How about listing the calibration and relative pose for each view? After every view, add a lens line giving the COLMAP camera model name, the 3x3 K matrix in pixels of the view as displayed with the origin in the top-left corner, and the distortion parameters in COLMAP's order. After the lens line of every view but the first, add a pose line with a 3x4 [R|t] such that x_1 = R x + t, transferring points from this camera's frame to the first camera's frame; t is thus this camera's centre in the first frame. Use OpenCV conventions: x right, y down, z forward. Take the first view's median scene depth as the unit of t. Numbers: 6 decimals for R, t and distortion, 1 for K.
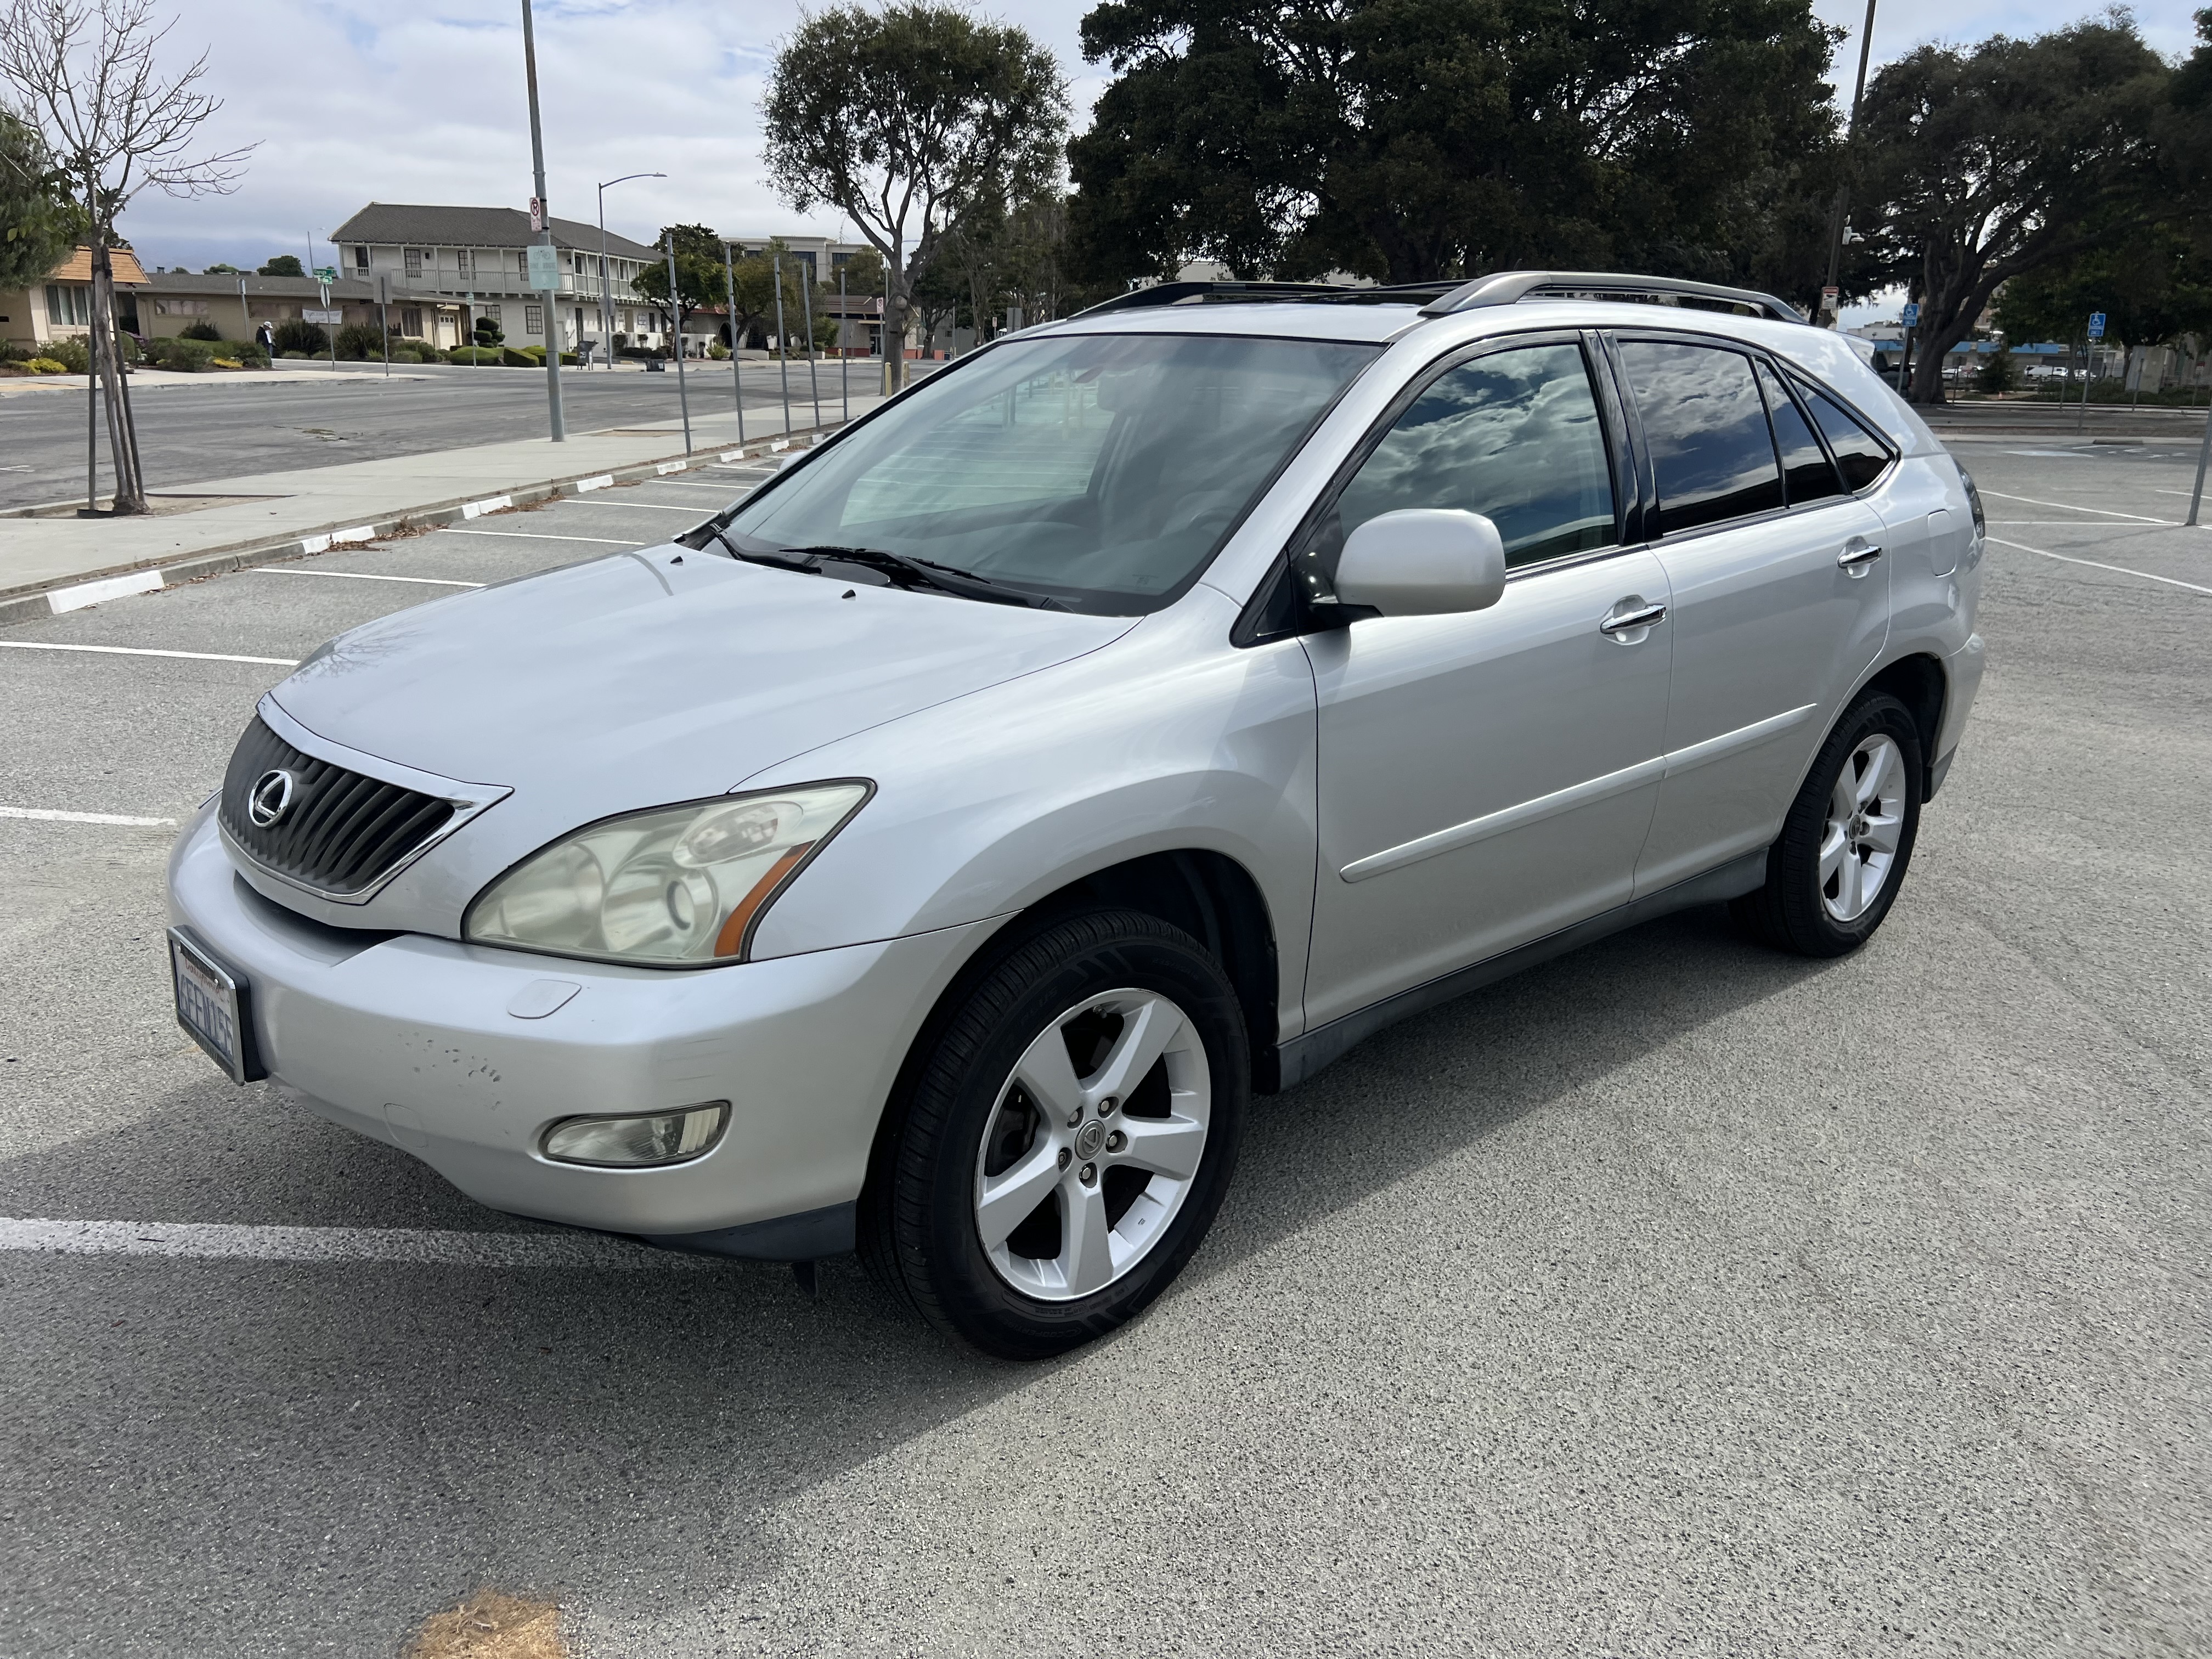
lens RADIAL K [[1652.8, 0, 1106.1], [0, 1652.8, 820.4], [0, 0, 1]] dist [0.056895, -0.063520]
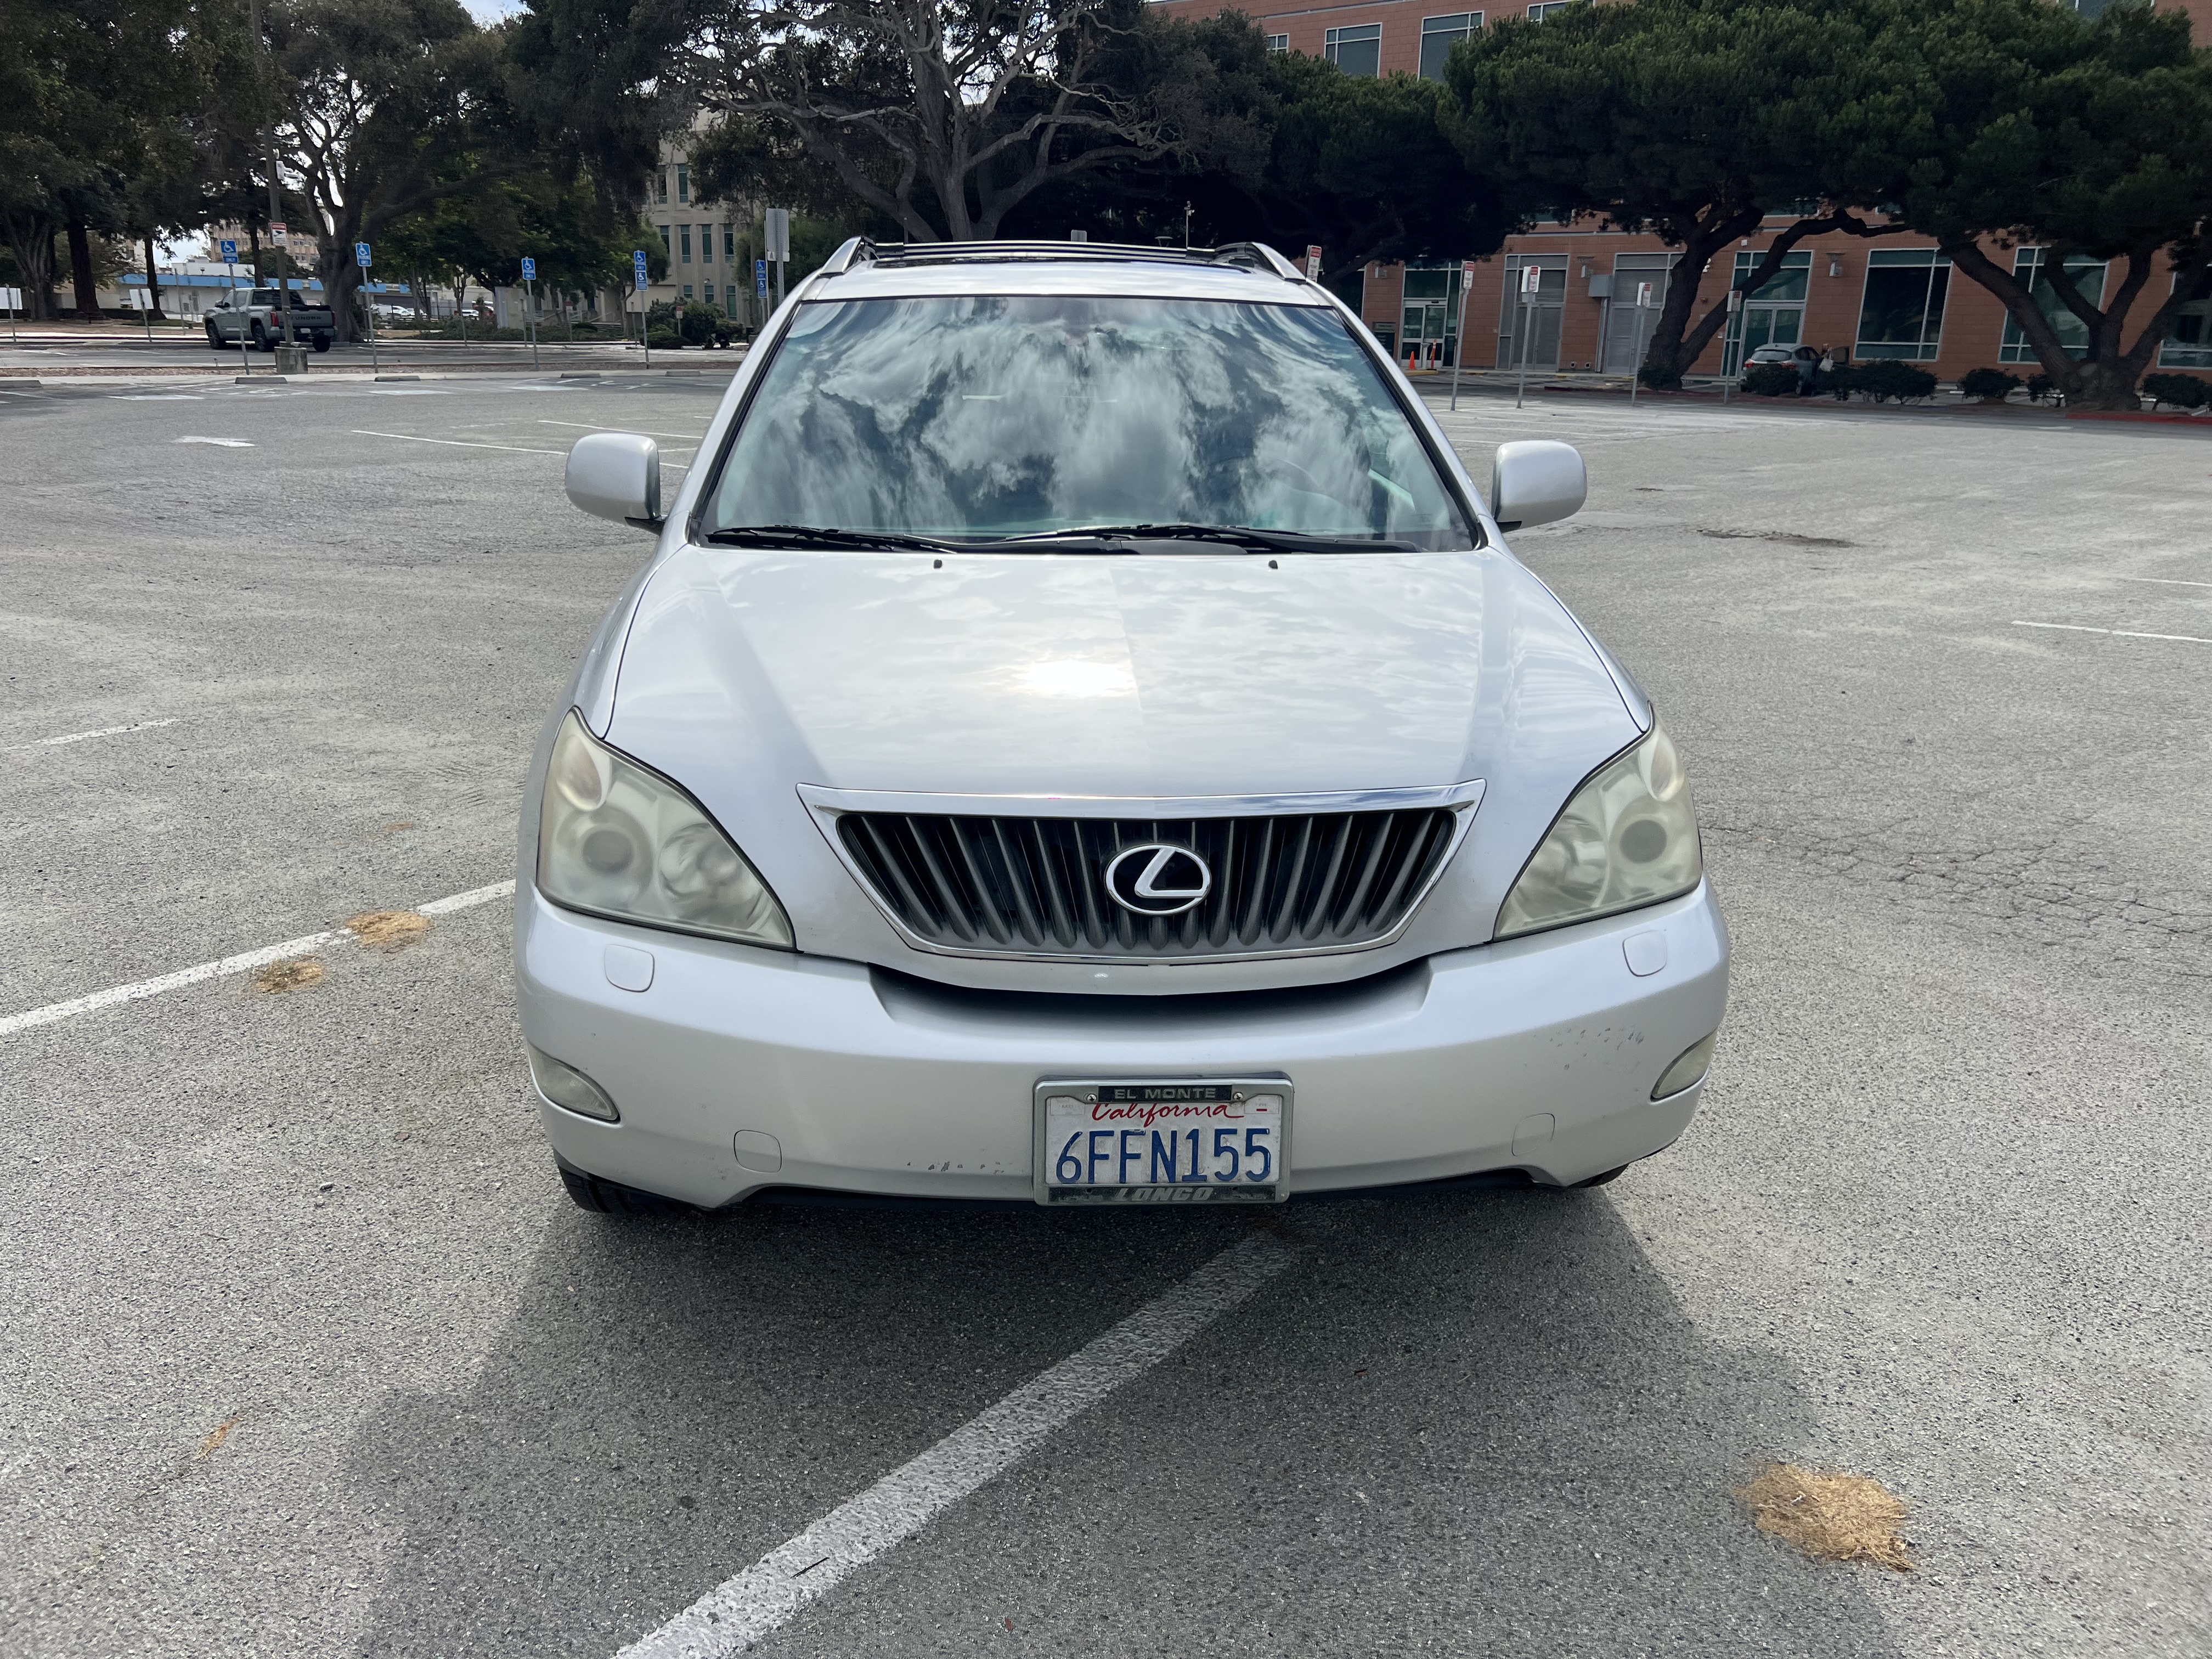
lens RADIAL K [[1652.8, 0, 1093.4], [0, 1652.8, 824.0], [0, 0, 1]] dist [0.056895, -0.063520]
pose [[0.632446, -0.235297, 0.738002, -0.938106], [0.208637, 0.969282, 0.130240, -0.128559], [-0.745977, 0.071605, 0.662111, 0.401378]]
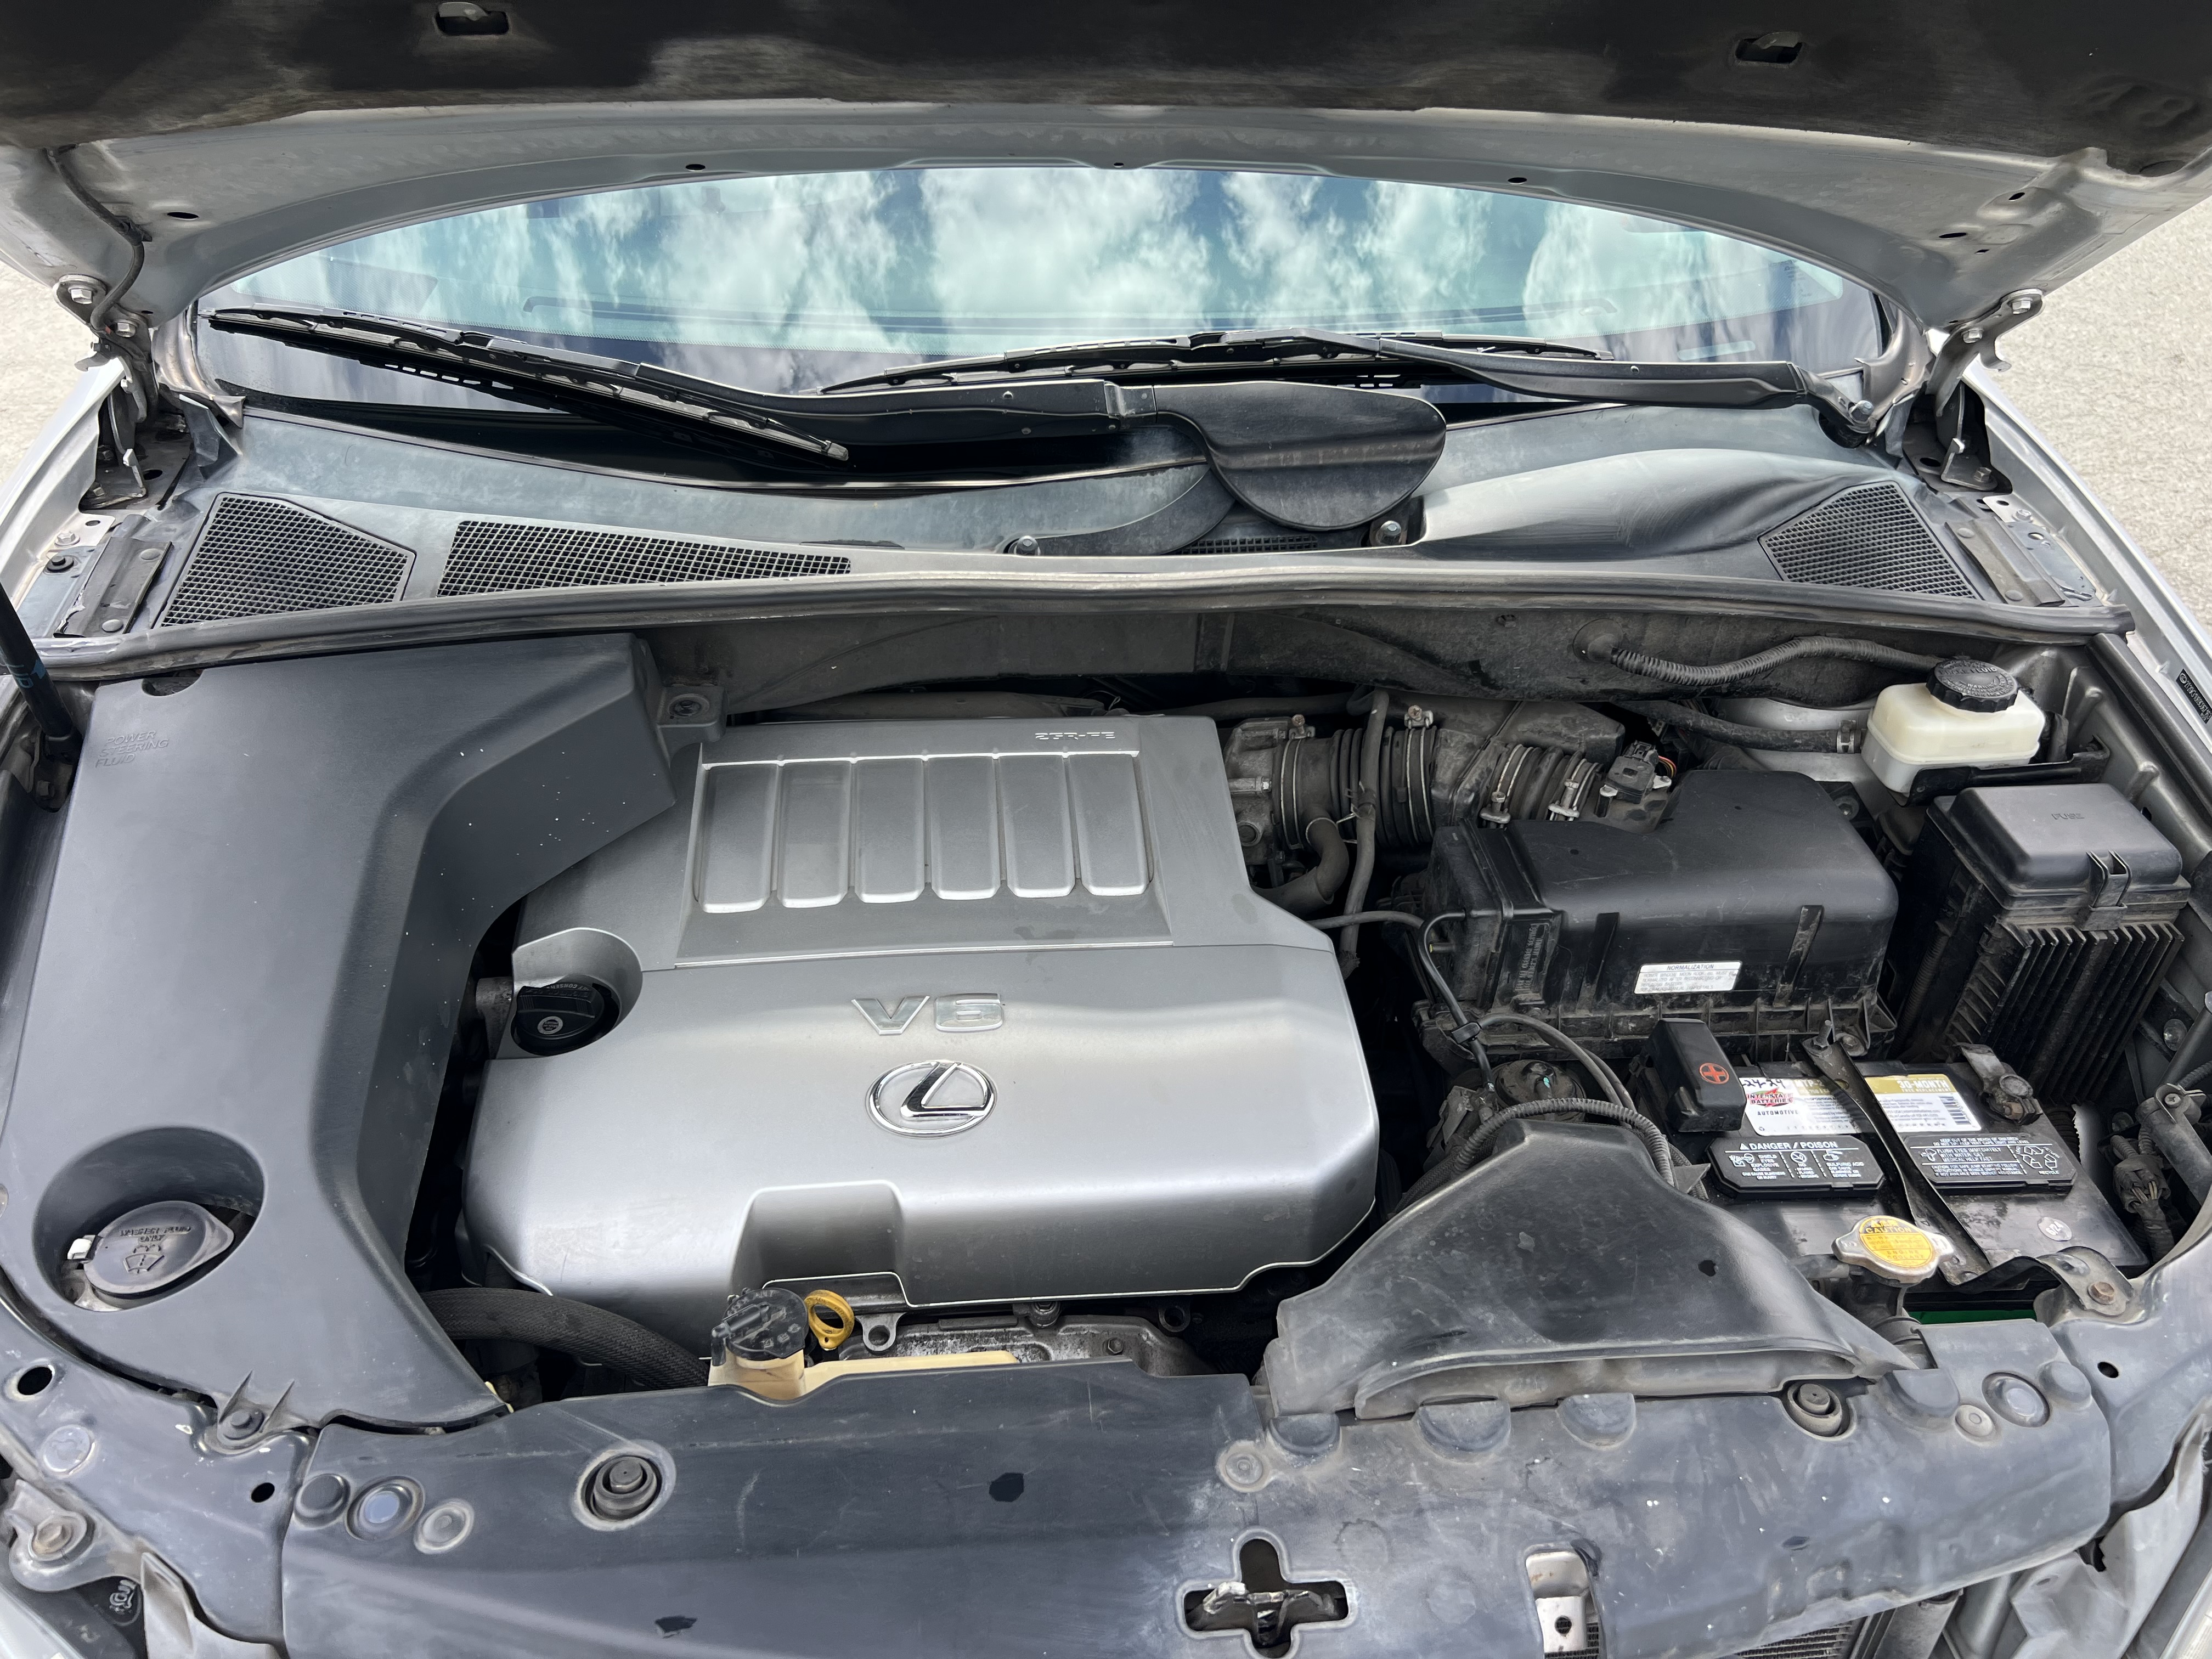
lens RADIAL K [[1652.8, 0, 1130.8], [0, 1652.8, 871.2], [0, 0, 1]] dist [0.056895, -0.063520]
pose [[0.604261, -0.483353, 0.633434, -0.500159], [0.189049, 0.859257, 0.475329, -0.254162], [-0.774035, -0.167473, 0.610593, 0.748566]]
